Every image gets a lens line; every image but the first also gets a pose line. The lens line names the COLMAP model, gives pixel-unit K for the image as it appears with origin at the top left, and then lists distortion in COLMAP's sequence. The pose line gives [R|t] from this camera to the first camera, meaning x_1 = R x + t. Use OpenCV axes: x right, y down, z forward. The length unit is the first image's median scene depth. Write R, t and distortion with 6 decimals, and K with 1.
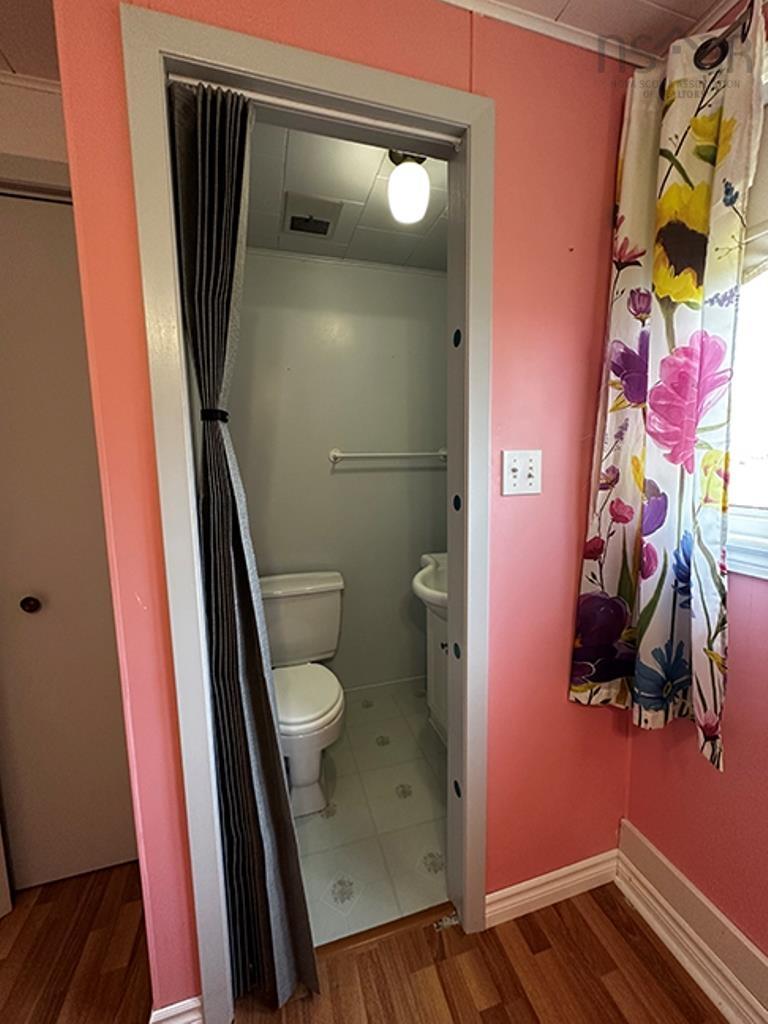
lens RADIAL K [[407.2, 0, 384.3], [0, 407.2, 515.7], [0, 0, 1]] dist [-0.002618, 0.000251]
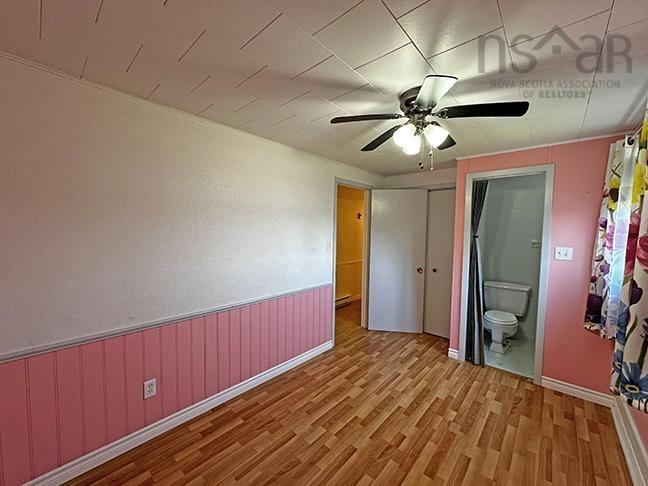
lens RADIAL K [[257.7, 0, 323.9], [0, 257.7, 245.8], [0, 0, 1]] dist [-0.002618, 0.000251]
pose [[0.521701, 0.070630, -0.850200, 1.137013], [-0.125412, 0.992090, 0.005462, 0.075834], [0.843860, 0.103776, 0.526432, -1.951347]]
